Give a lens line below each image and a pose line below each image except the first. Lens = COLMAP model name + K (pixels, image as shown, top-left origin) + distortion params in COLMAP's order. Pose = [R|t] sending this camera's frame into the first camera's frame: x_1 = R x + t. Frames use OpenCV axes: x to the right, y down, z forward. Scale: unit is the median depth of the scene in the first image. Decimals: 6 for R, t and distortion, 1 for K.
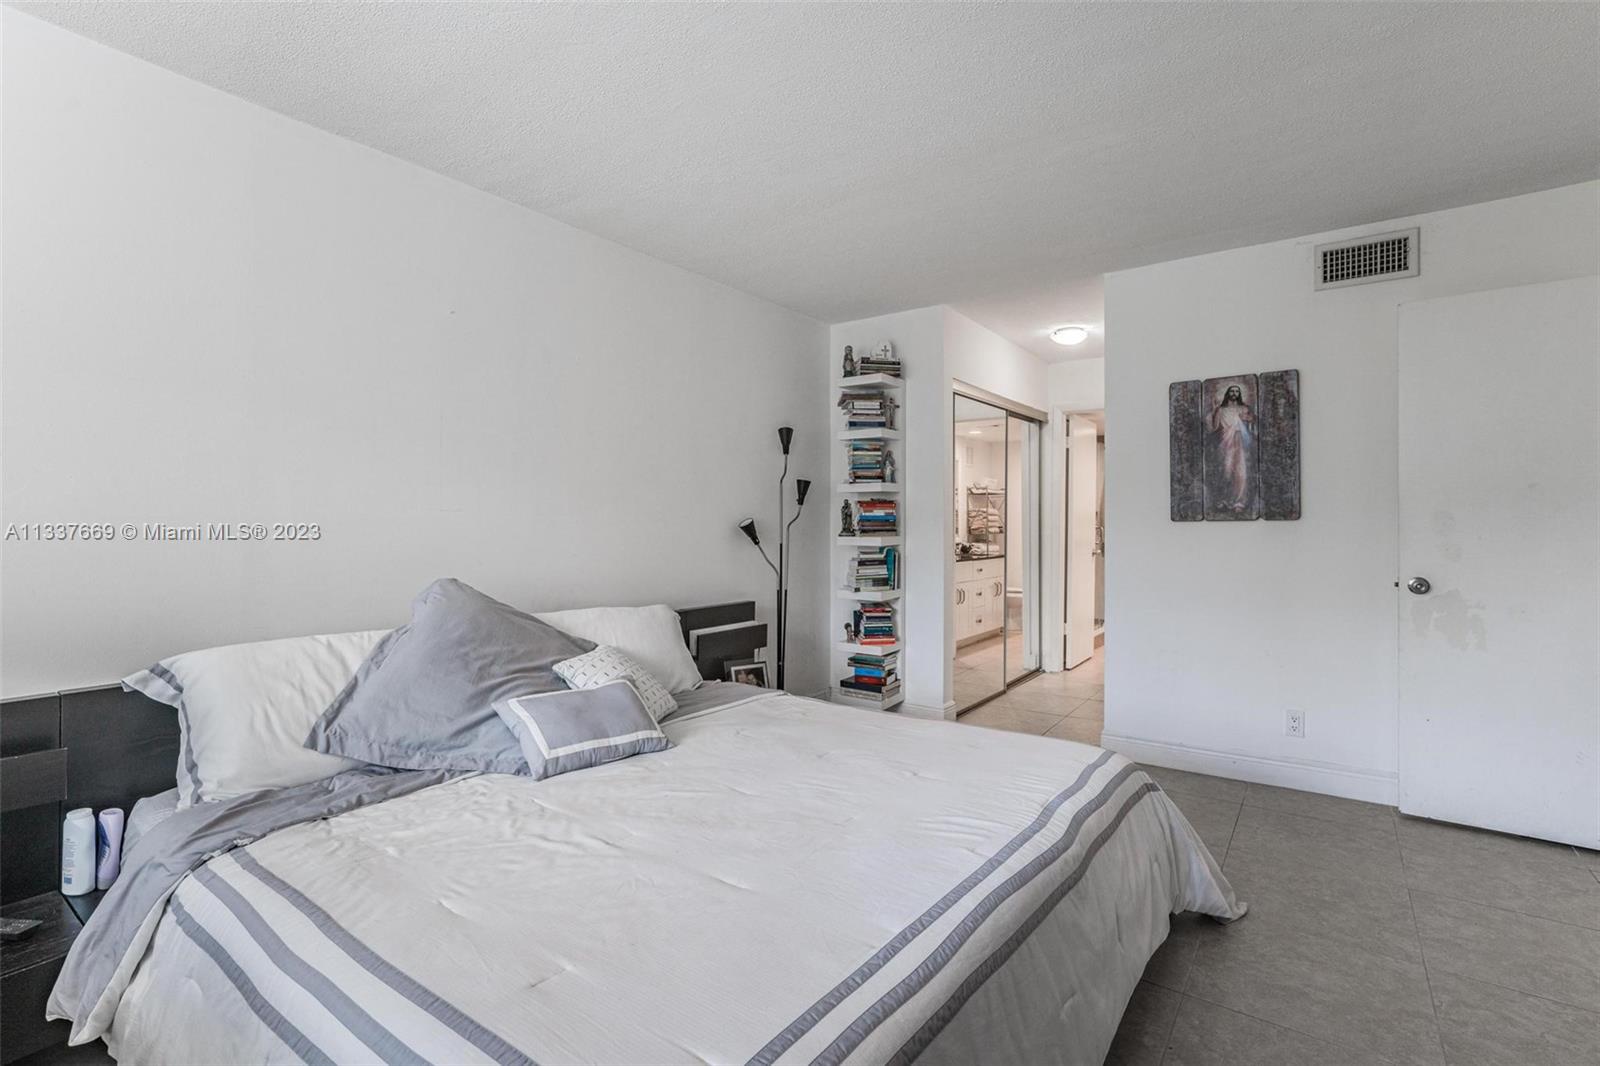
lens RADIAL K [[738.1, 0, 795.7], [0, 738.1, 511.9], [0, 0, 1]] dist [-0.000614, -0.000273]
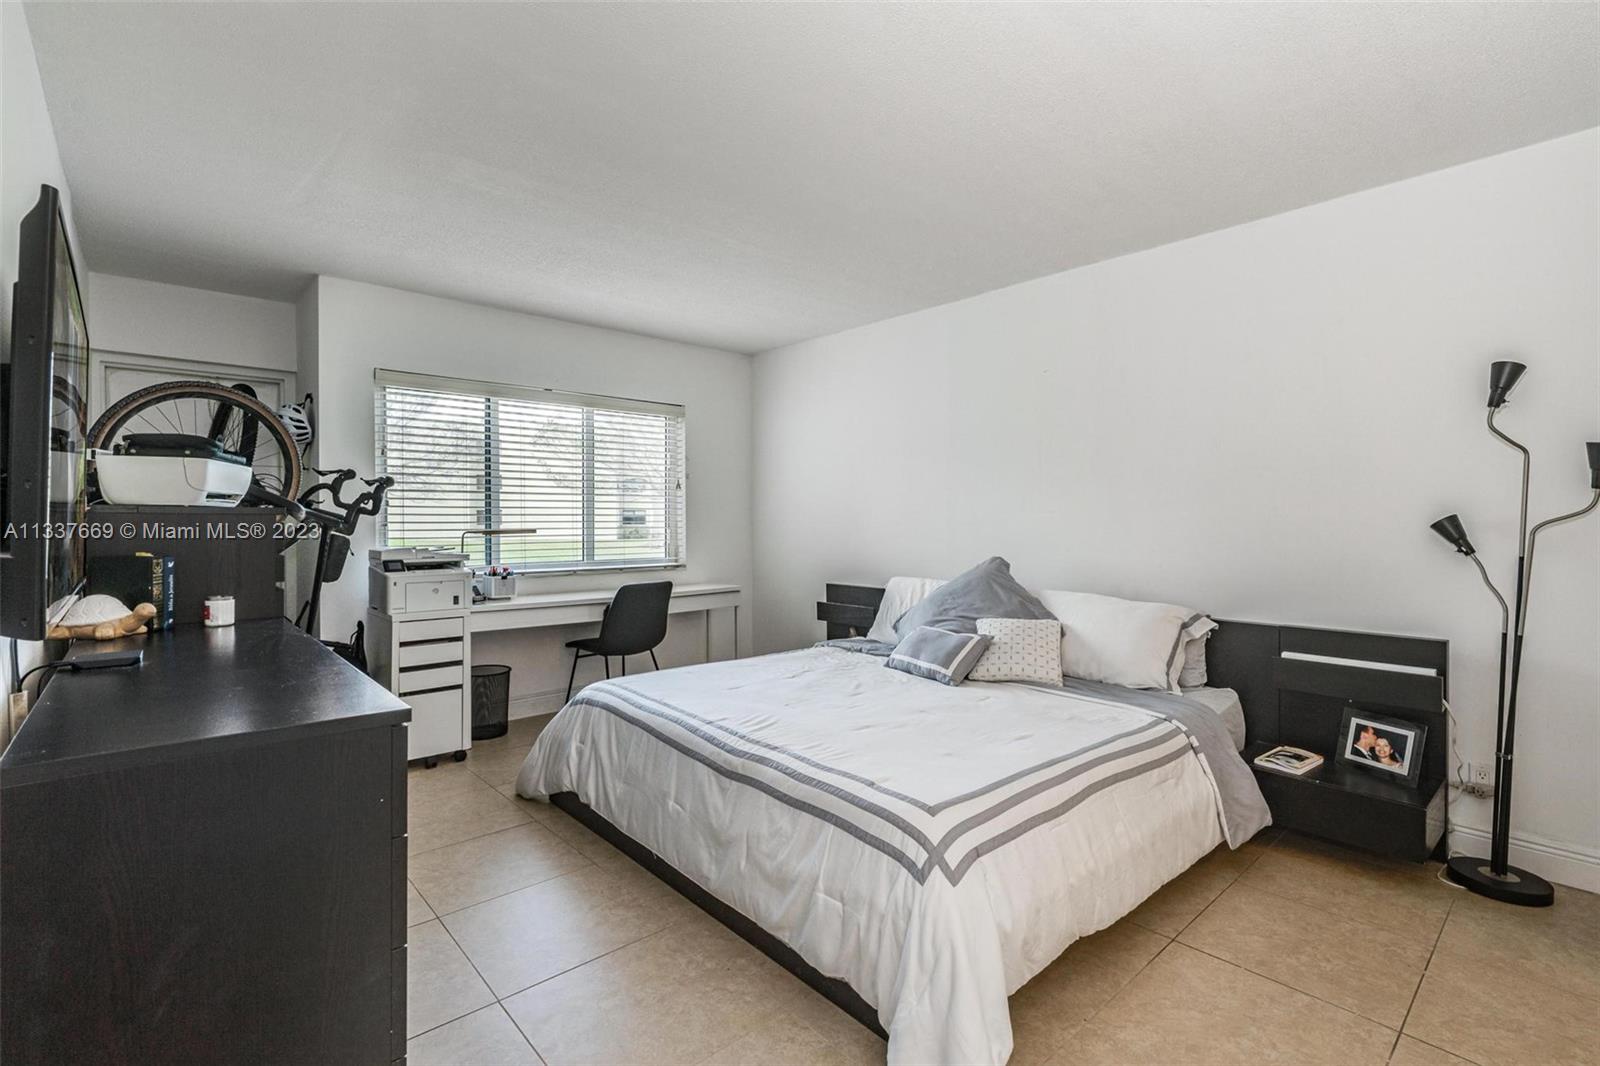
lens RADIAL K [[738.1, 0, 795.7], [0, 738.1, 511.9], [0, 0, 1]] dist [-0.000614, -0.000273]
pose [[-0.220543, -0.008043, -0.975344, 0.743646], [0.015337, 0.999814, -0.011712, 0.007514], [0.975257, -0.017542, -0.220378, 0.626086]]
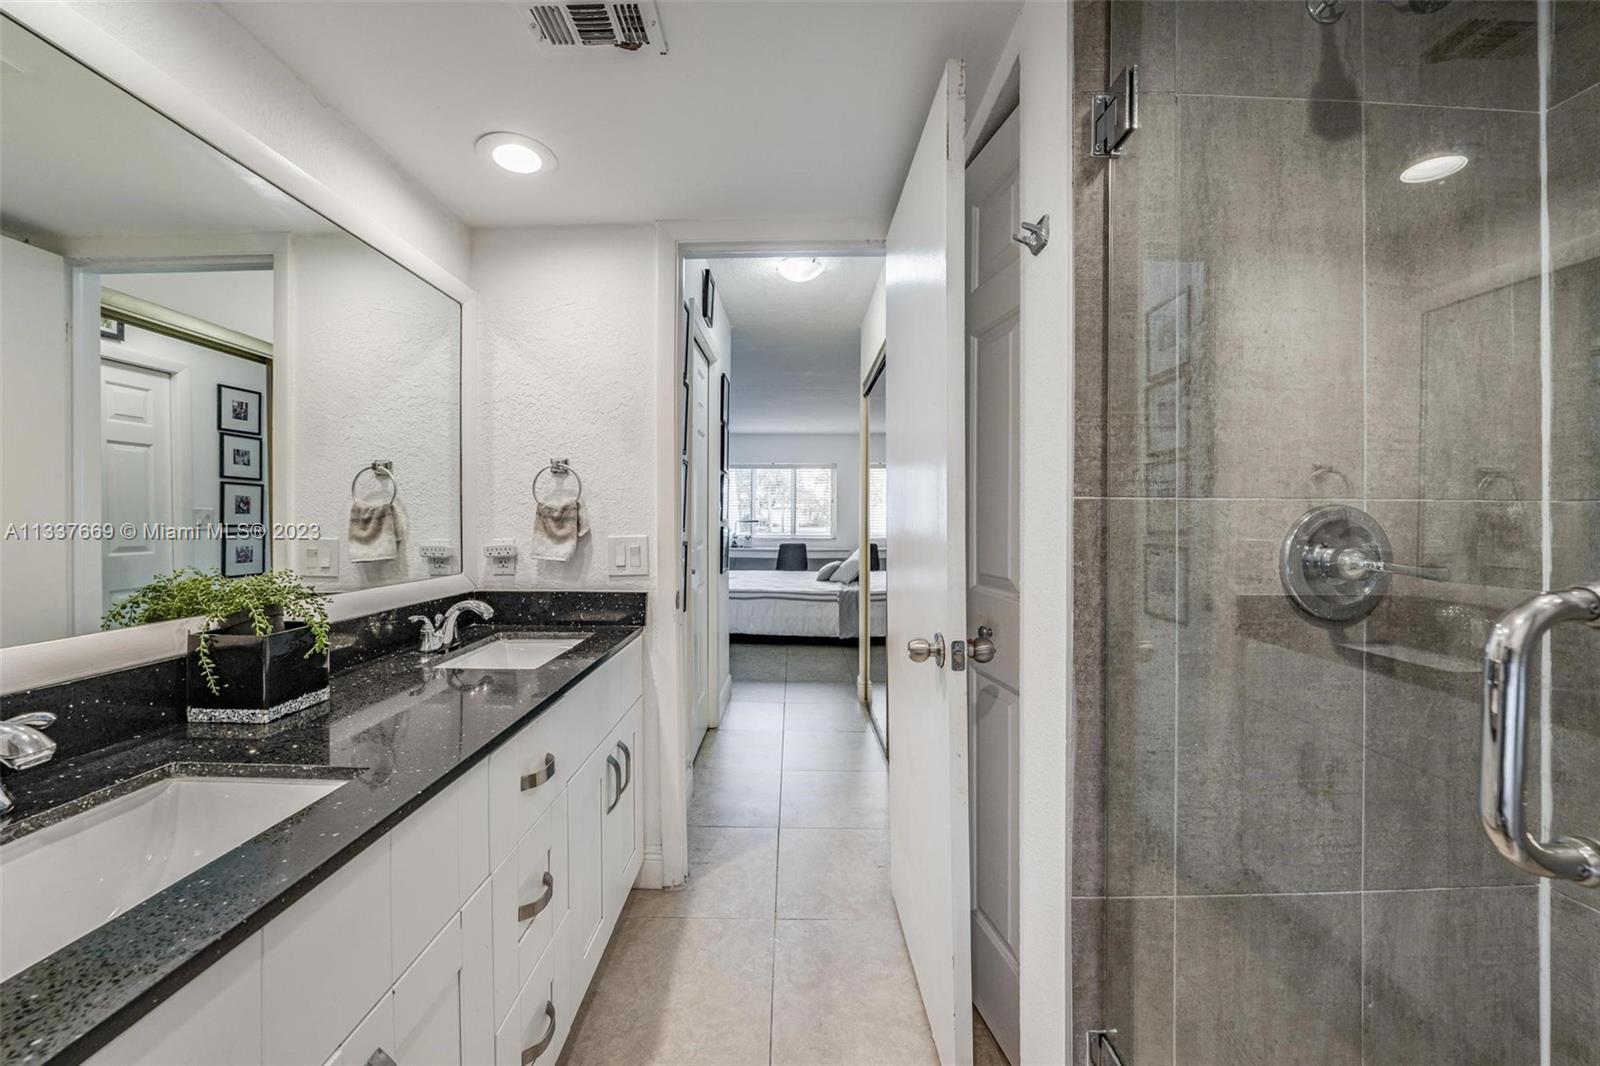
lens RADIAL K [[738.1, 0, 795.7], [0, 738.1, 511.9], [0, 0, 1]] dist [-0.000614, -0.000273]
pose [[-0.802687, 0.003008, -0.596393, 1.381315], [0.008646, 0.999941, -0.006593, -0.001573], [0.596338, -0.010448, -0.802665, 2.492245]]
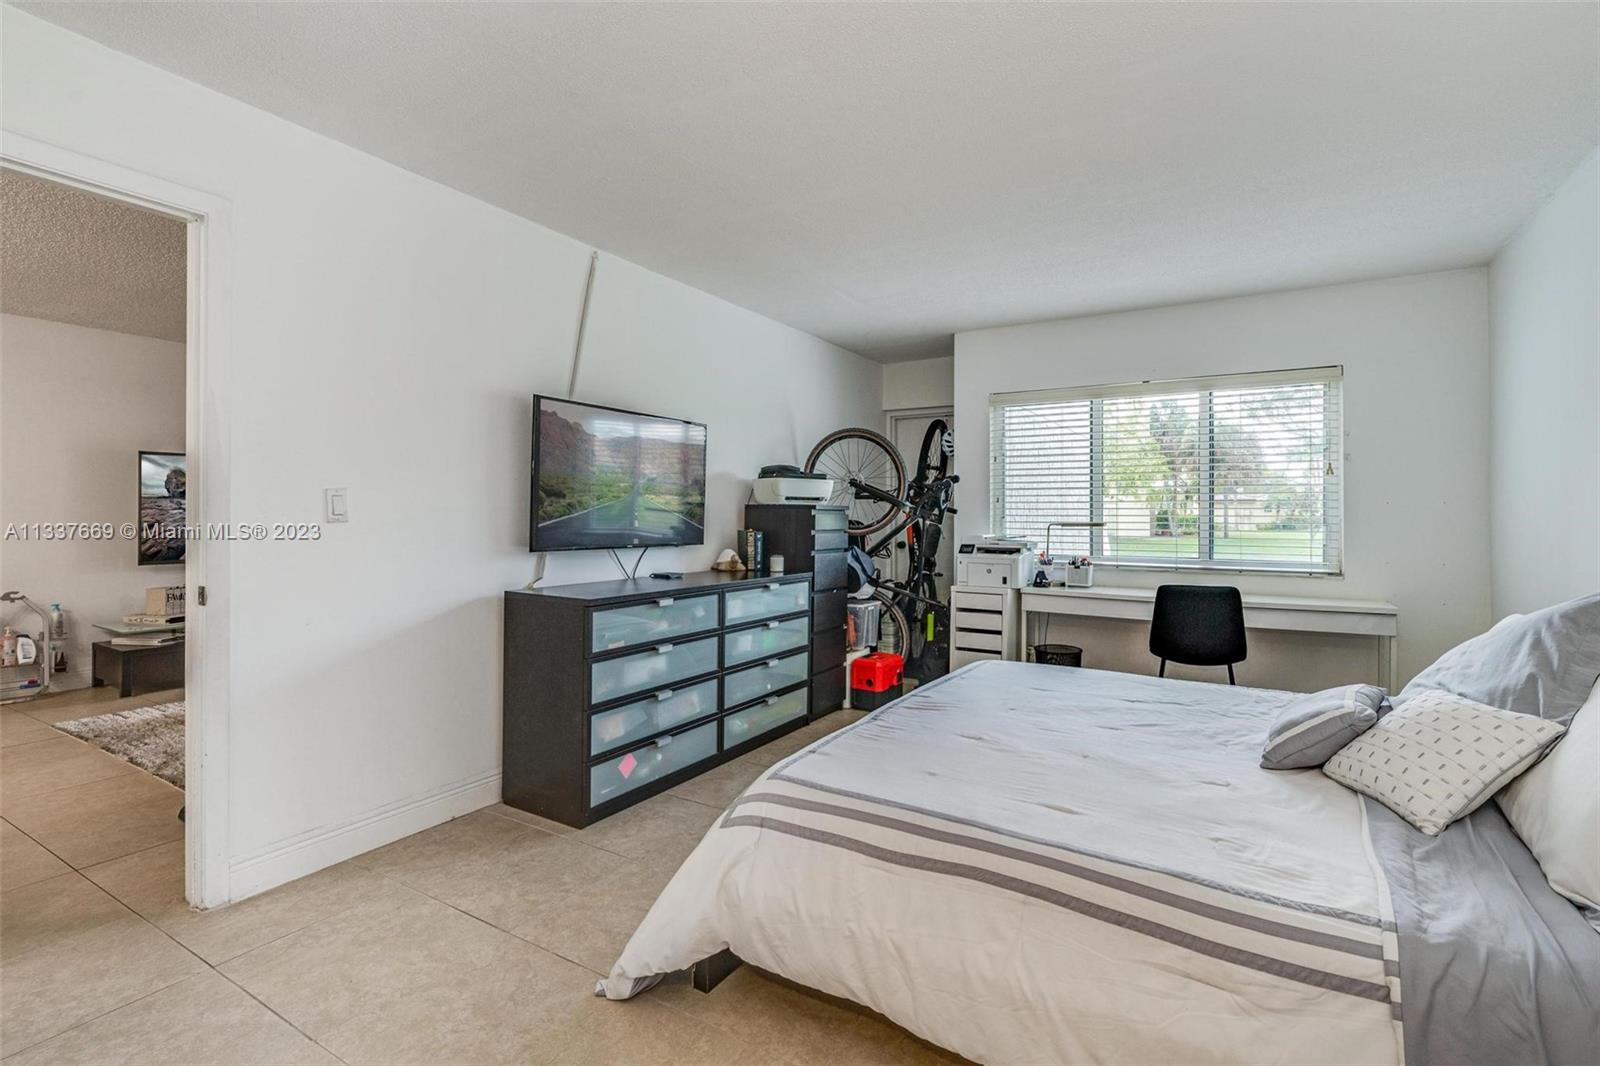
lens RADIAL K [[738.1, 0, 795.7], [0, 738.1, 511.9], [0, 0, 1]] dist [-0.000614, -0.000273]
pose [[-0.997624, -0.002724, -0.068846, 0.275995], [-0.001602, 0.999865, -0.016351, 0.017690], [0.068881, -0.016202, -0.997493, 1.131863]]
